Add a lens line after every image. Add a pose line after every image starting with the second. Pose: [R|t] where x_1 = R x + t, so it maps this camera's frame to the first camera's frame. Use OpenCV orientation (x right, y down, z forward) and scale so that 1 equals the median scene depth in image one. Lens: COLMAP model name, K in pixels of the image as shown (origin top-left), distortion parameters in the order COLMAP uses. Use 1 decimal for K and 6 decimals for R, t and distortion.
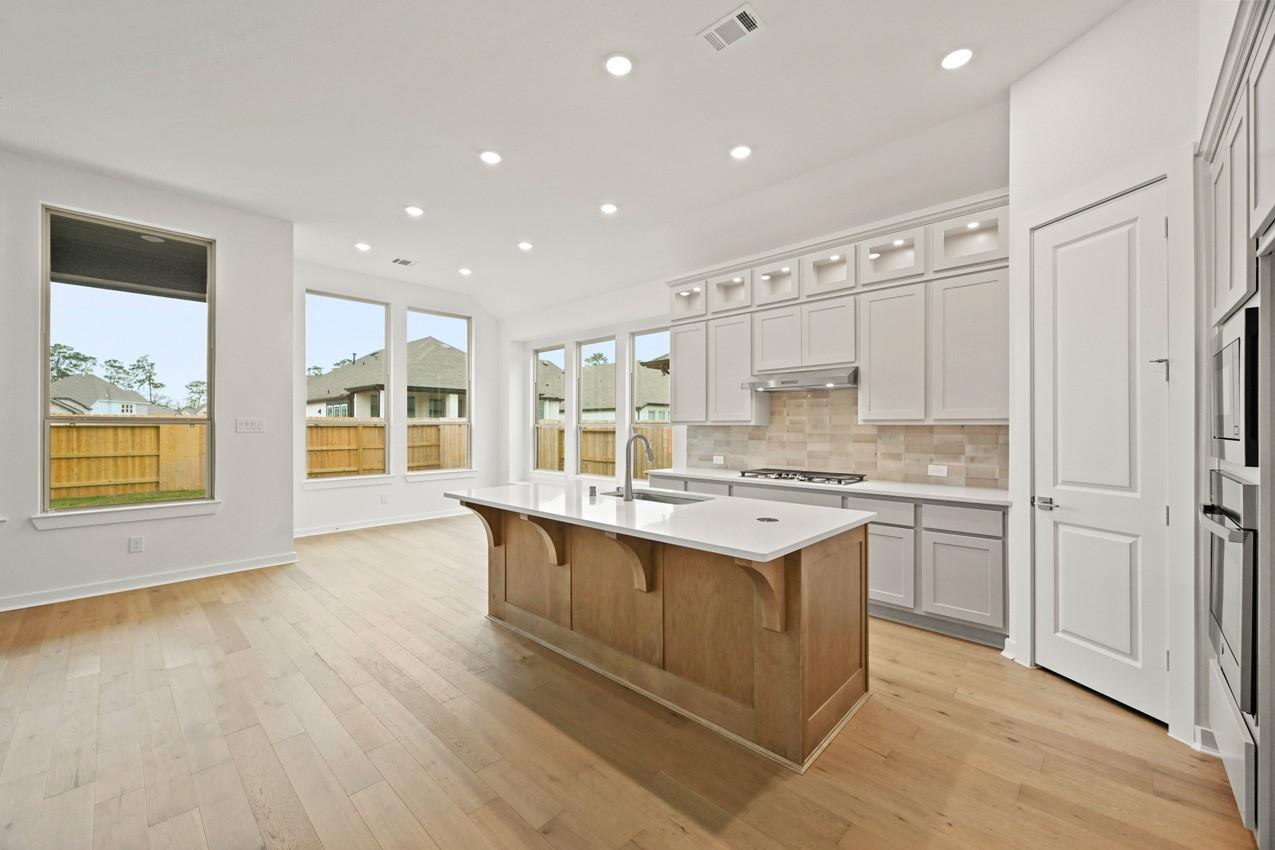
lens RADIAL K [[502.1, 0, 635.0], [0, 502.1, 425.6], [0, 0, 1]] dist [0.000389, 0.000157]
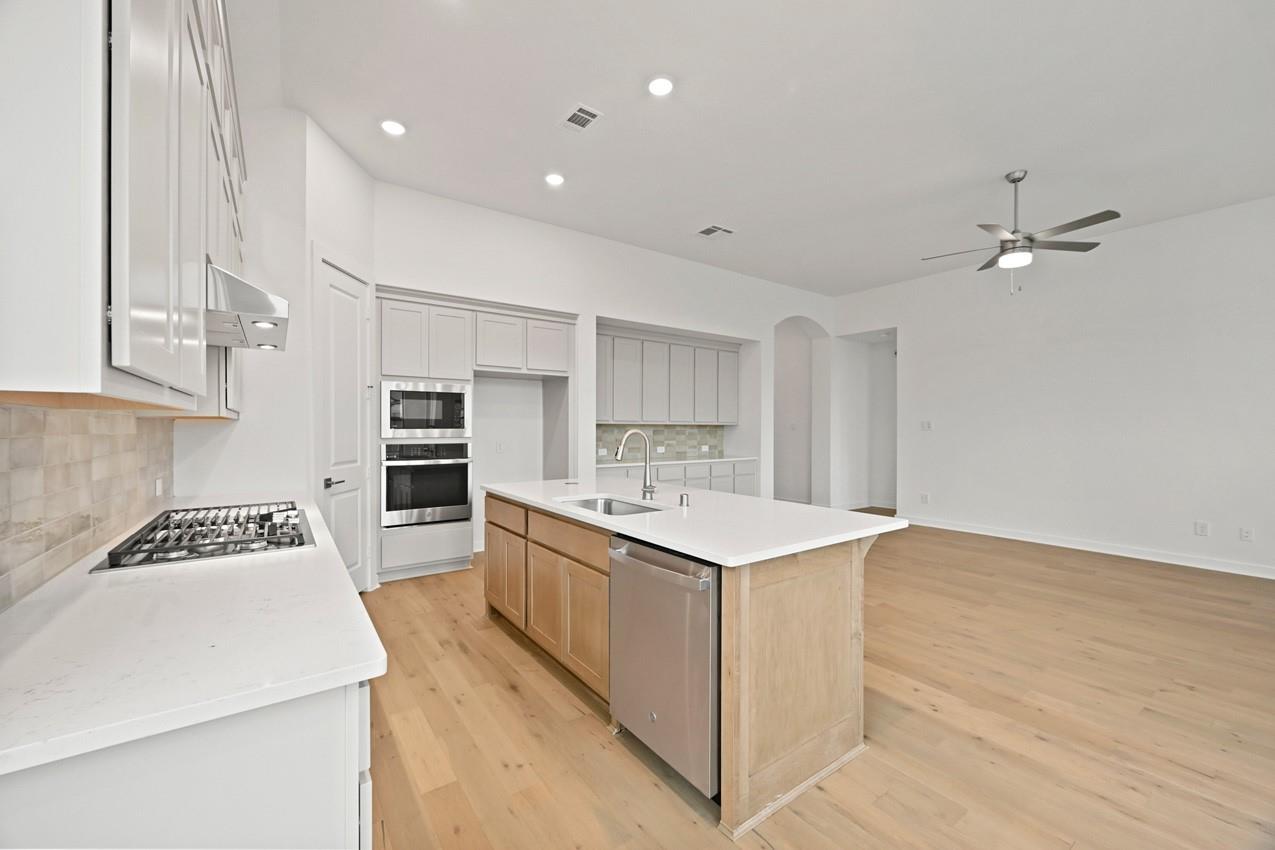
lens RADIAL K [[502.1, 0, 635.0], [0, 502.1, 425.6], [0, 0, 1]] dist [0.000389, 0.000157]
pose [[-0.982937, -0.002879, 0.183918, -0.125850], [-0.004079, 0.999973, -0.006144, 0.010141], [-0.183895, -0.006790, -0.982922, 1.481691]]
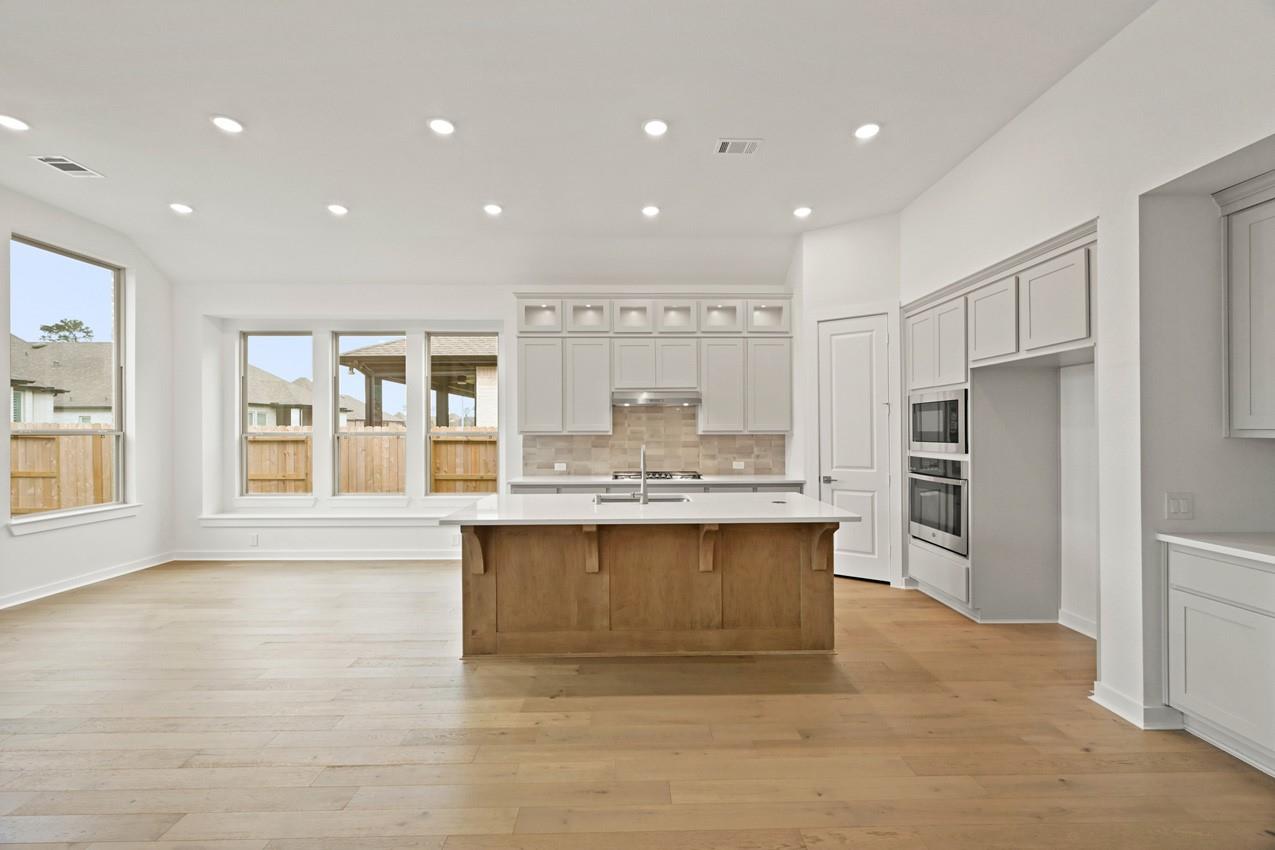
lens RADIAL K [[508.2, 0, 637.0], [0, 508.2, 428.9], [0, 0, 1]] dist [0.000552, 0.000001]
pose [[0.711618, -0.000880, 0.702566, -0.636330], [0.001944, 0.999998, -0.000717, -0.015862], [-0.702563, 0.001876, 0.711619, 0.142397]]
